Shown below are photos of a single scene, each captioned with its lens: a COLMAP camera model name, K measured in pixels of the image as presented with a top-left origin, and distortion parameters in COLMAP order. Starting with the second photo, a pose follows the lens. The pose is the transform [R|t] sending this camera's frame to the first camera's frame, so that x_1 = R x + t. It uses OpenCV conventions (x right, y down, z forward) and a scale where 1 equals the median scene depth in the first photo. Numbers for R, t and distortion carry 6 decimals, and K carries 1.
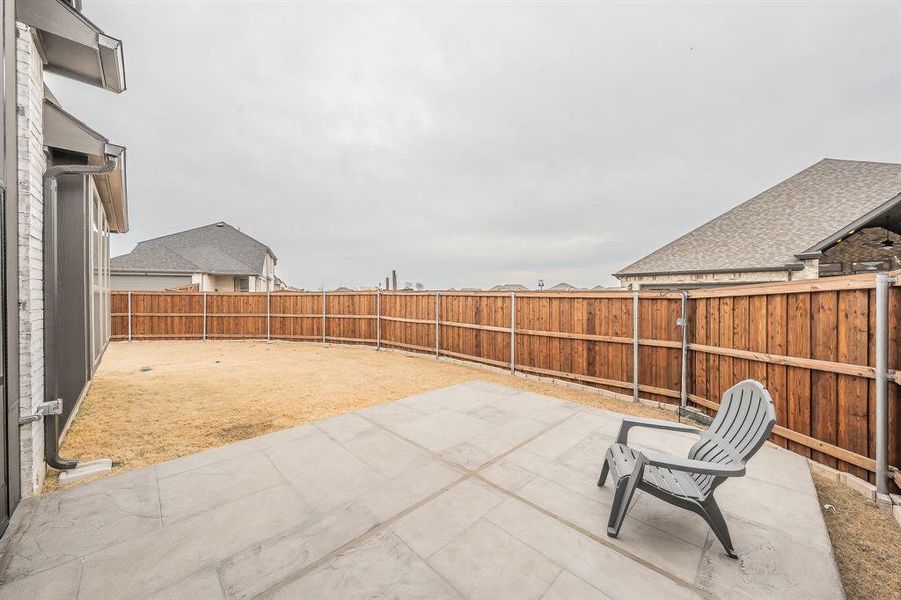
lens RADIAL K [[311.7, 0, 454.2], [0, 311.7, 297.9], [0, 0, 1]] dist [-0.000647, 0.000191]
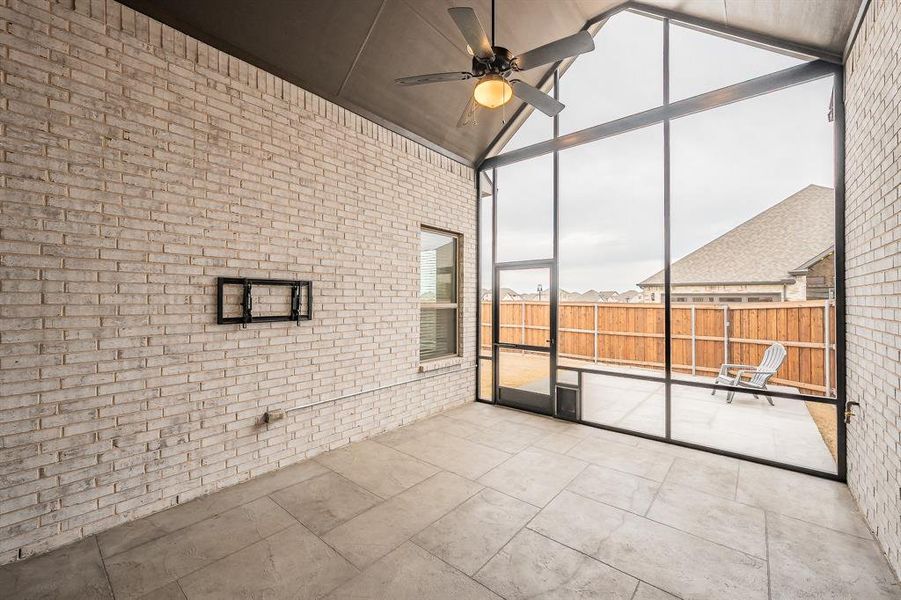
lens RADIAL K [[360.3, 0, 451.1], [0, 360.3, 295.9], [0, 0, 1]] dist [-0.002554, -0.000326]
pose [[0.996949, 0.005915, 0.077833, -0.724794], [-0.004522, 0.999827, -0.018069, -0.024292], [-0.077926, 0.017662, 0.996803, -0.650145]]
